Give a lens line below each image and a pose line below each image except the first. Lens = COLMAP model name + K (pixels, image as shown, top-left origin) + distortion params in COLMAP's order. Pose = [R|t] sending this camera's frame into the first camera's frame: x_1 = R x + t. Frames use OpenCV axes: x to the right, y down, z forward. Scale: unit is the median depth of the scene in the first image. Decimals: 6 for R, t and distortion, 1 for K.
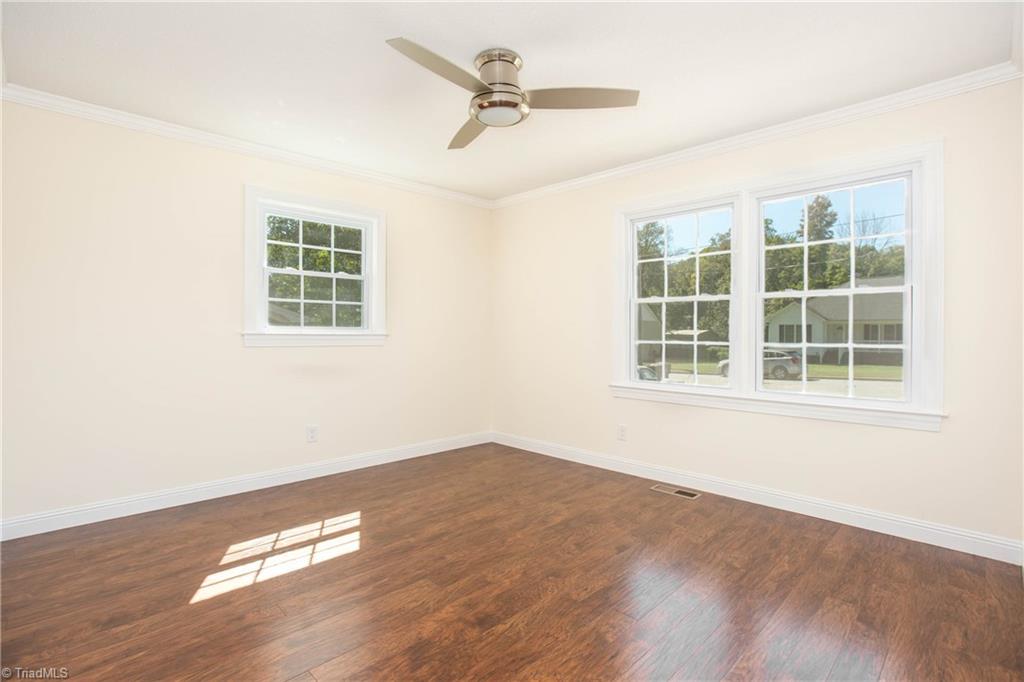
lens RADIAL K [[497.9, 0, 512.5], [0, 497.9, 333.2], [0, 0, 1]] dist [-0.001858, 0.000354]
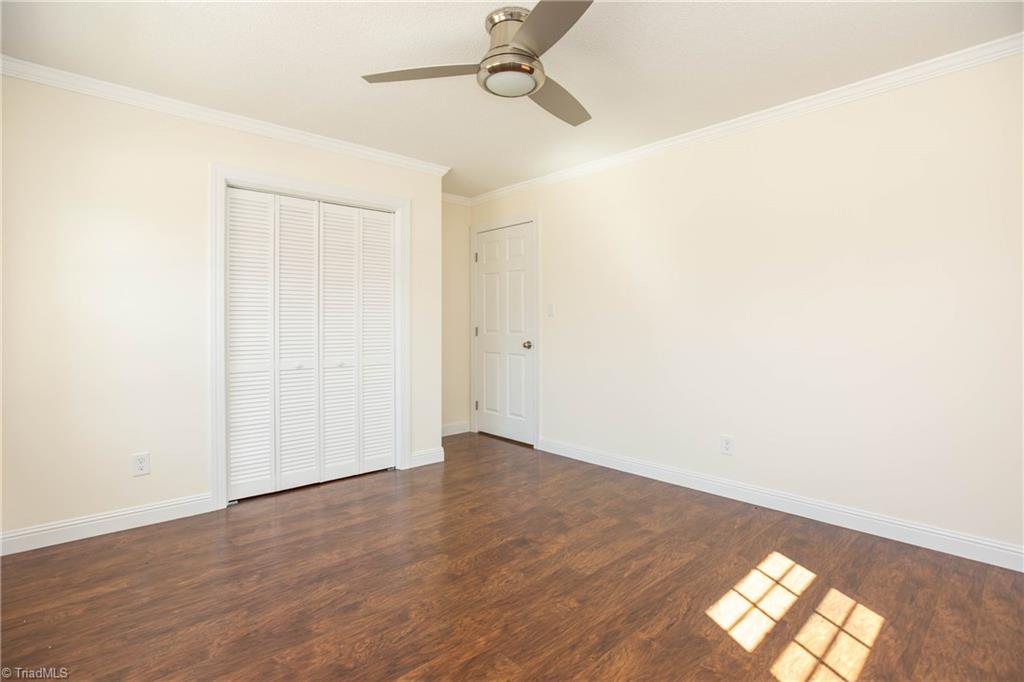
lens RADIAL K [[497.9, 0, 512.5], [0, 497.9, 333.2], [0, 0, 1]] dist [-0.001858, 0.000354]
pose [[-0.999760, -0.001402, 0.021851, -0.050277], [-0.000885, 0.999720, 0.023629, -0.009869], [-0.021878, 0.023604, -0.999482, 1.990860]]
